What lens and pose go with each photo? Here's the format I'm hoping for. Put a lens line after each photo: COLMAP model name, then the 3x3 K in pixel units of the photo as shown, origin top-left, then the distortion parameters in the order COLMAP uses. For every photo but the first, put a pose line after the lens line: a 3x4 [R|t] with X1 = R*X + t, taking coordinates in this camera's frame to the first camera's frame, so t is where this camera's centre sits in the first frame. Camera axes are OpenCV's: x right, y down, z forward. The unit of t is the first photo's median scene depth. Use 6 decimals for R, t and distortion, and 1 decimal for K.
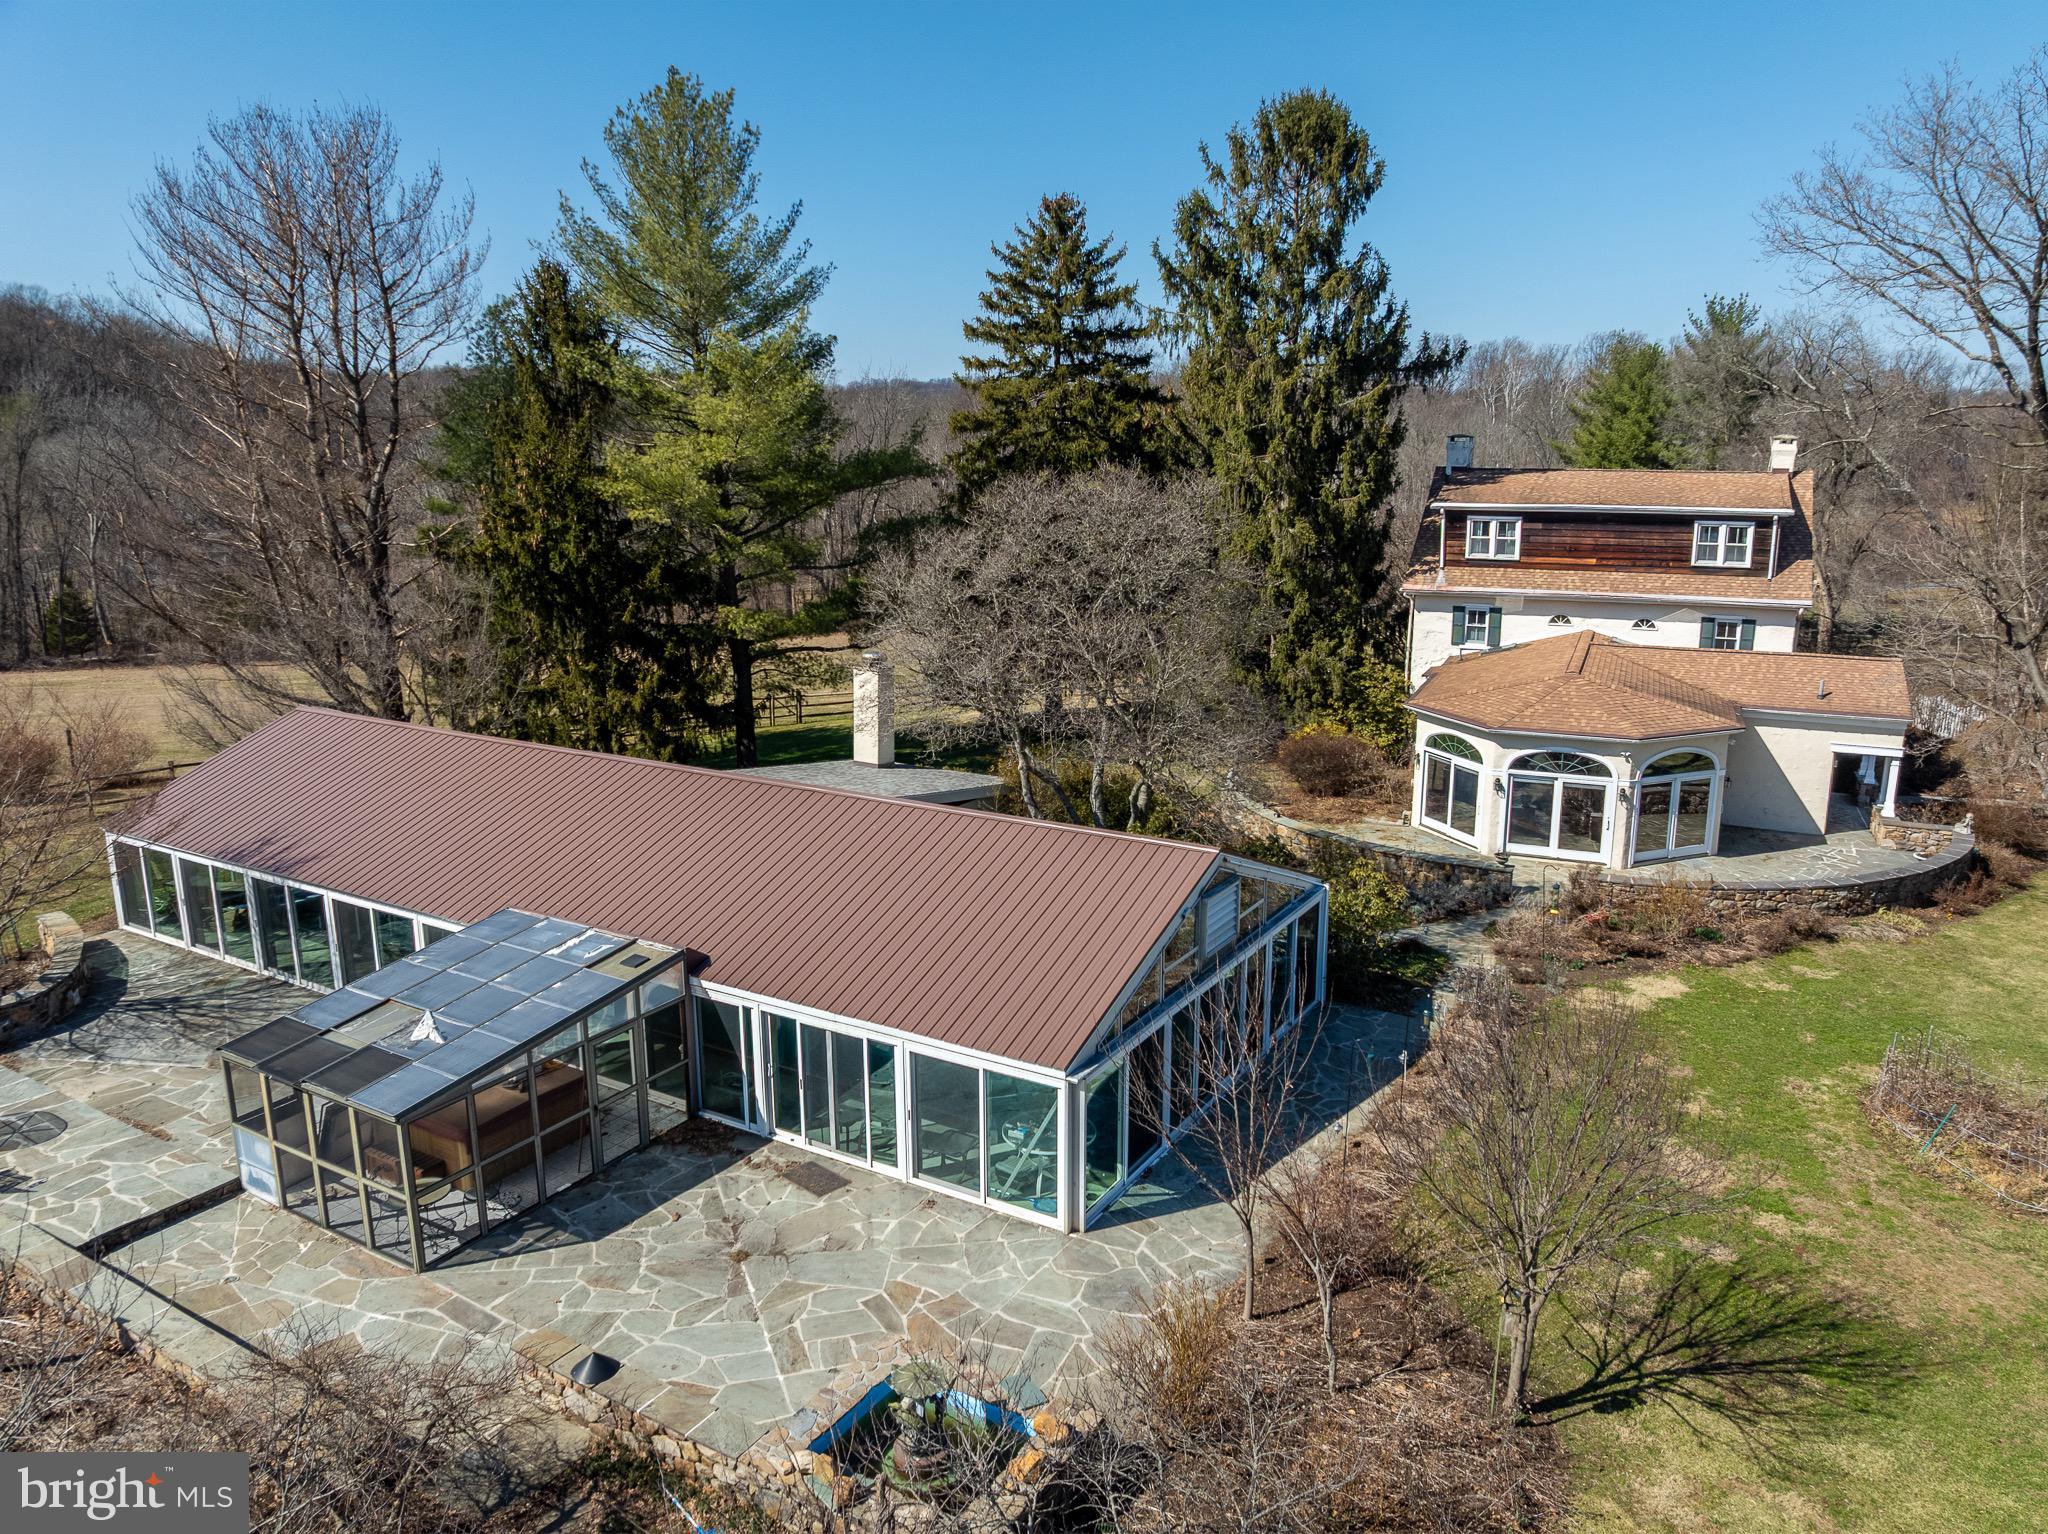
lens RADIAL K [[1437.6, 0, 1024.0], [0, 1437.6, 767.0], [0, 0, 1]] dist [-0.036283, -0.000844]
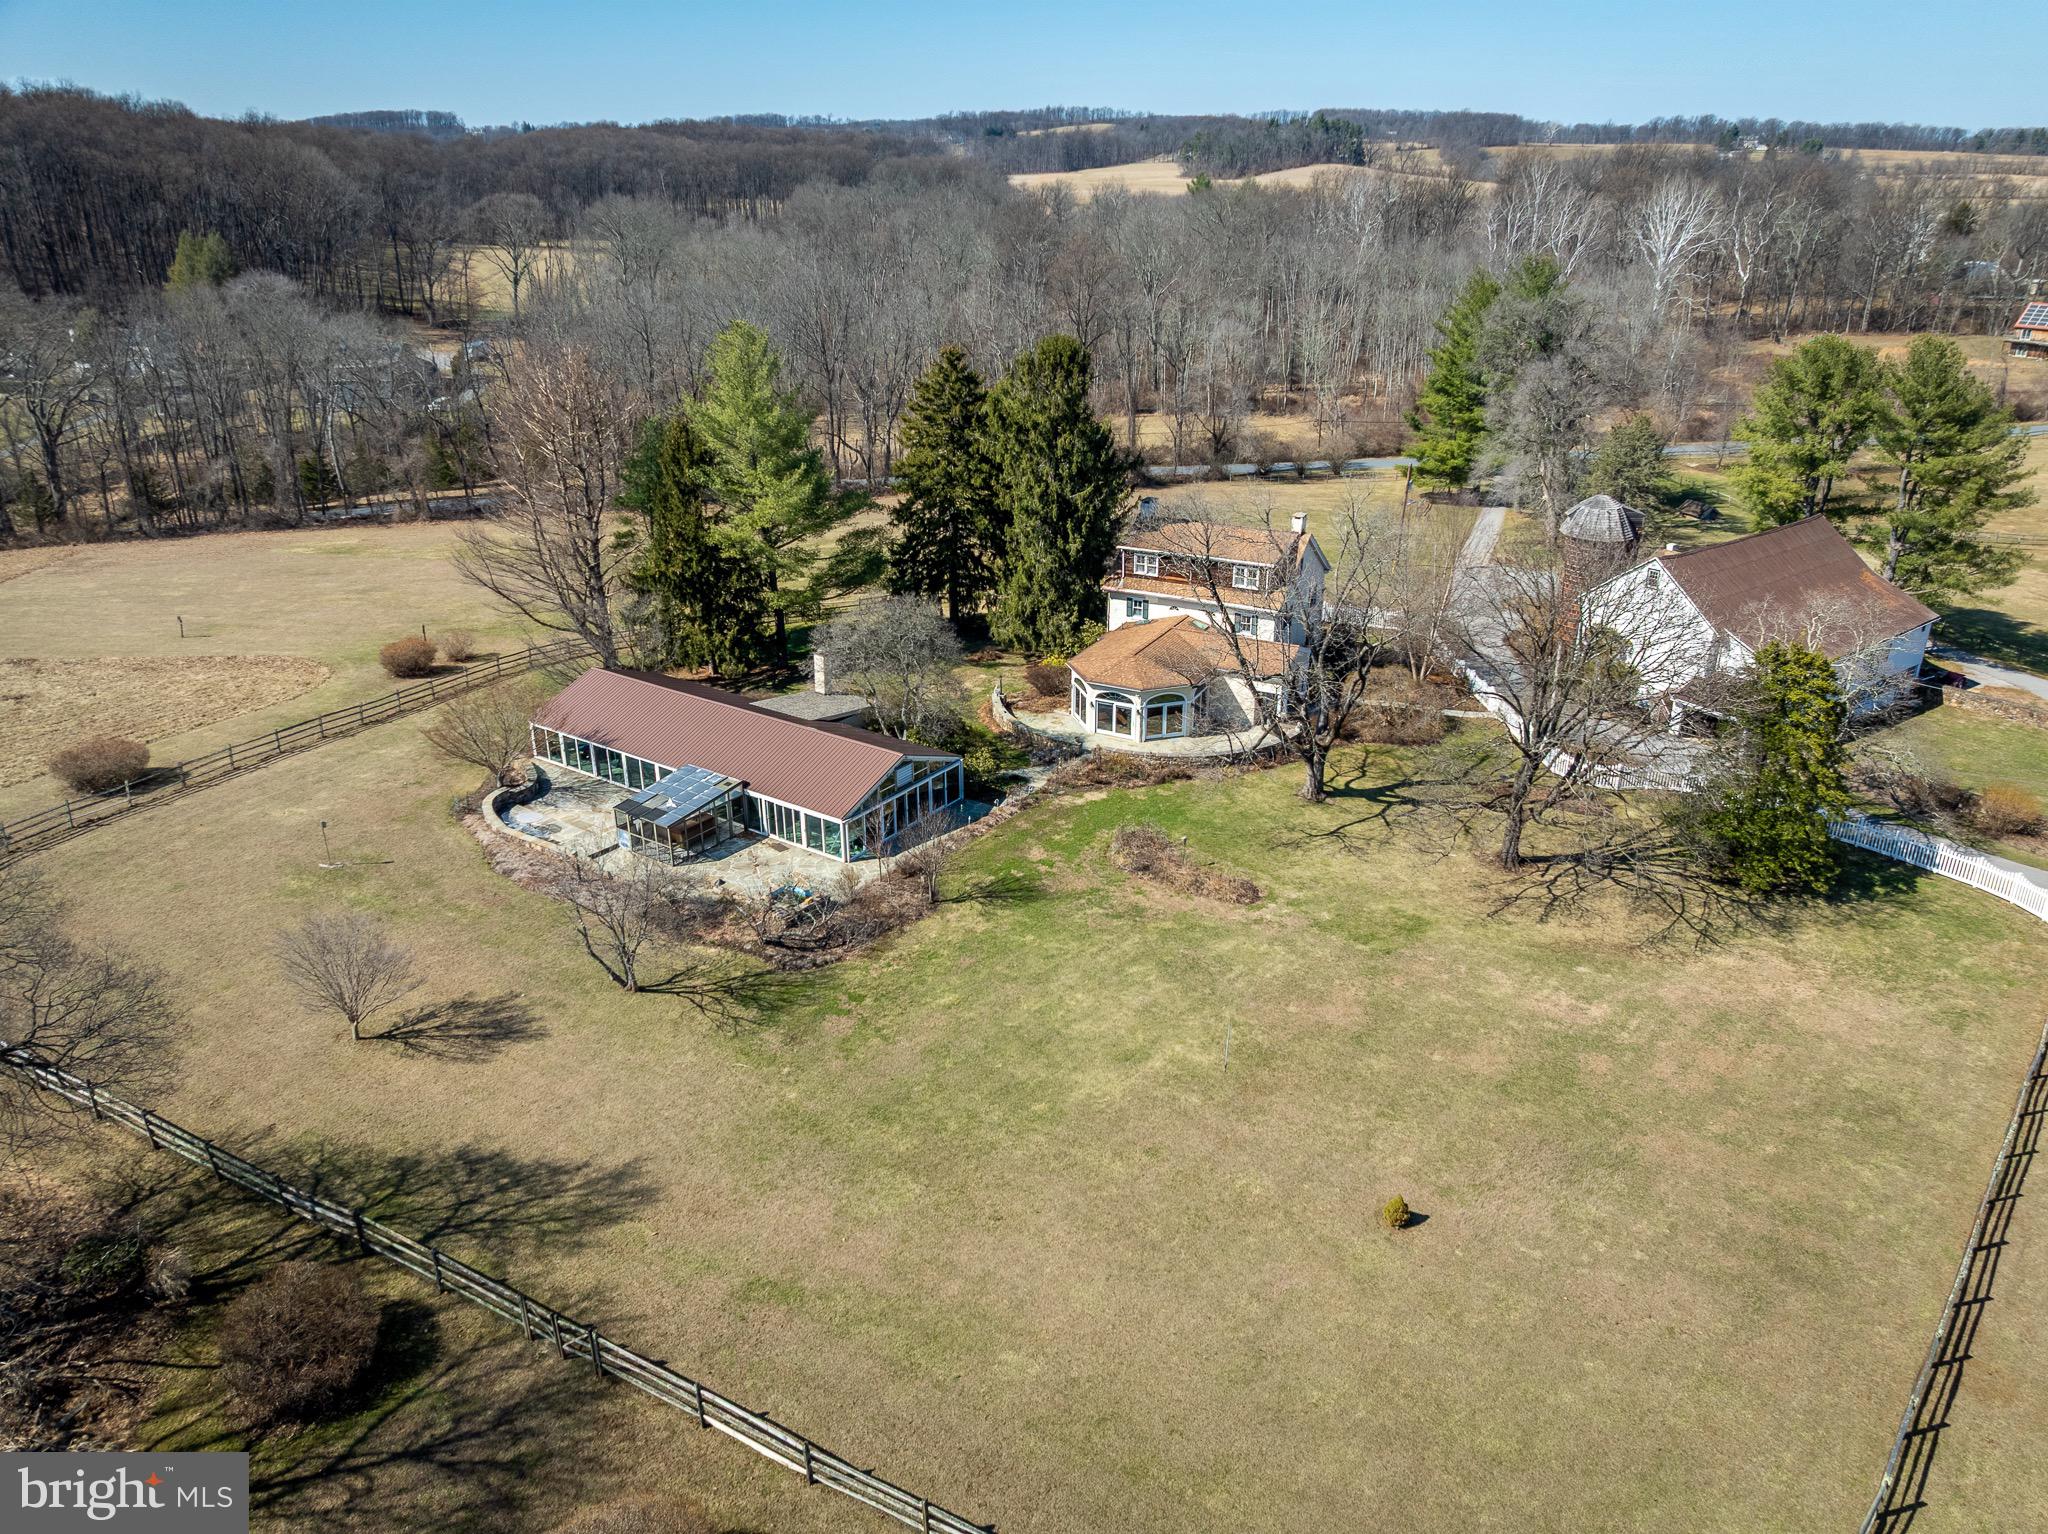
lens RADIAL K [[1419.4, 0, 1024.0], [0, 1419.4, 767.0], [0, 0, 1]] dist [-0.031959, 0.007482]
pose [[0.998012, 0.026915, -0.056983, 0.552575], [-0.016527, 0.984343, 0.175485, -0.451309], [0.060814, -0.174195, 0.982832, -2.009772]]
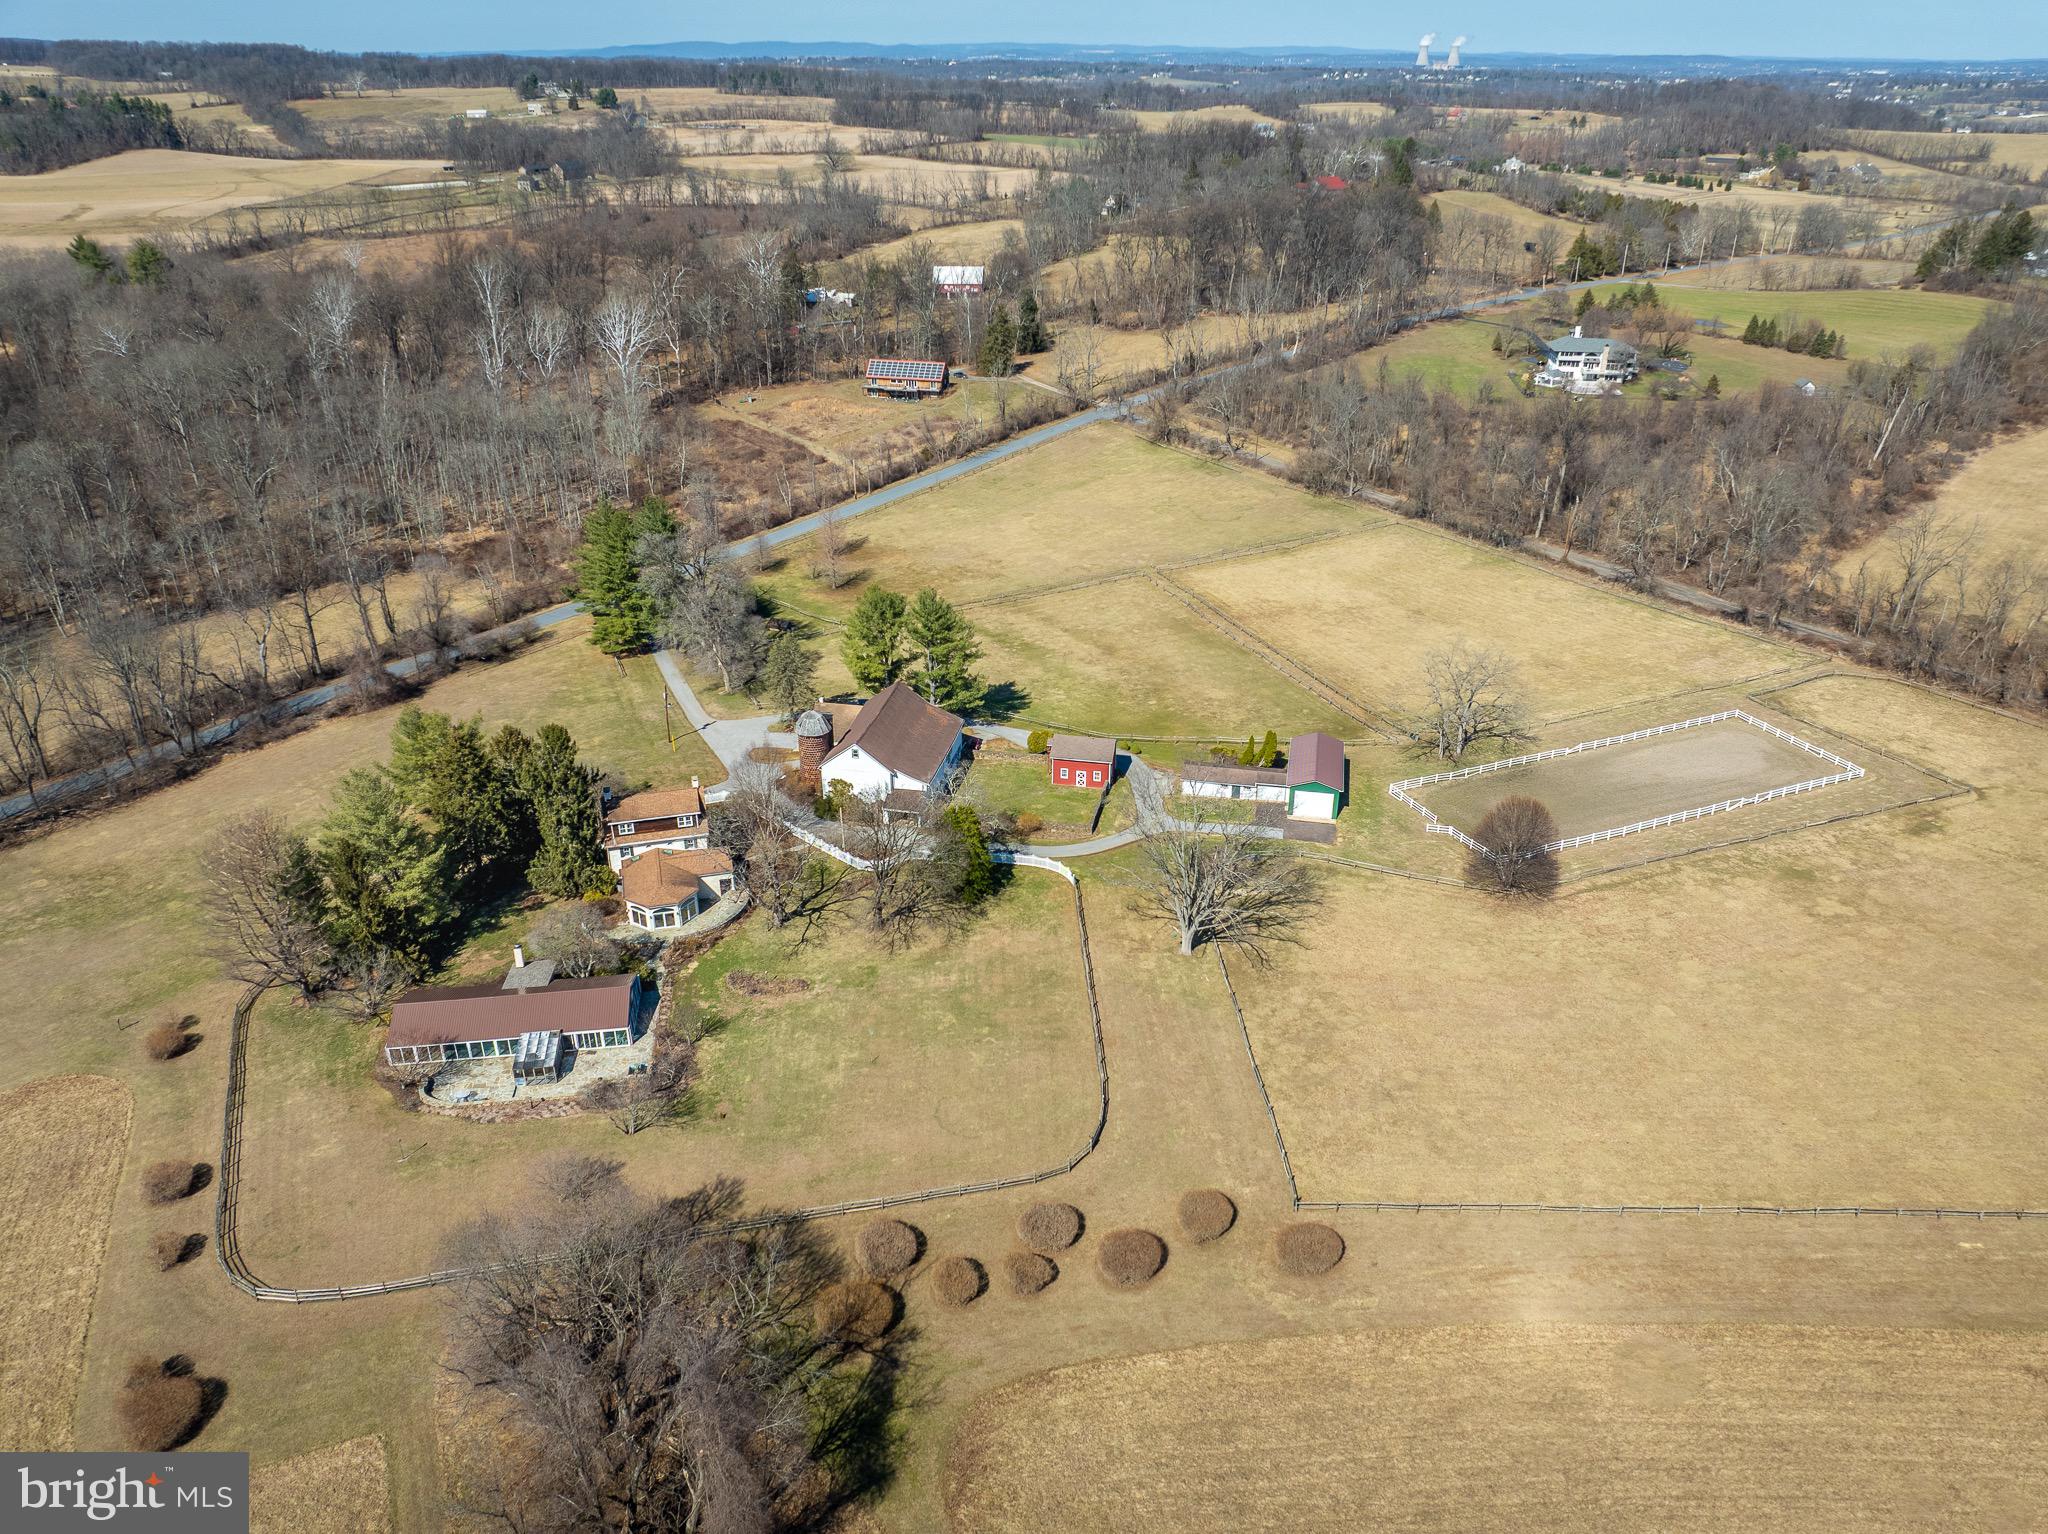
lens RADIAL K [[1419.4, 0, 1024.0], [0, 1419.4, 767.0], [0, 0, 1]] dist [-0.031959, 0.007482]
pose [[0.773837, -0.275374, 0.570391, -1.789798], [0.139365, 0.952501, 0.270775, -2.271291], [-0.617862, -0.130043, 0.775458, -4.764245]]
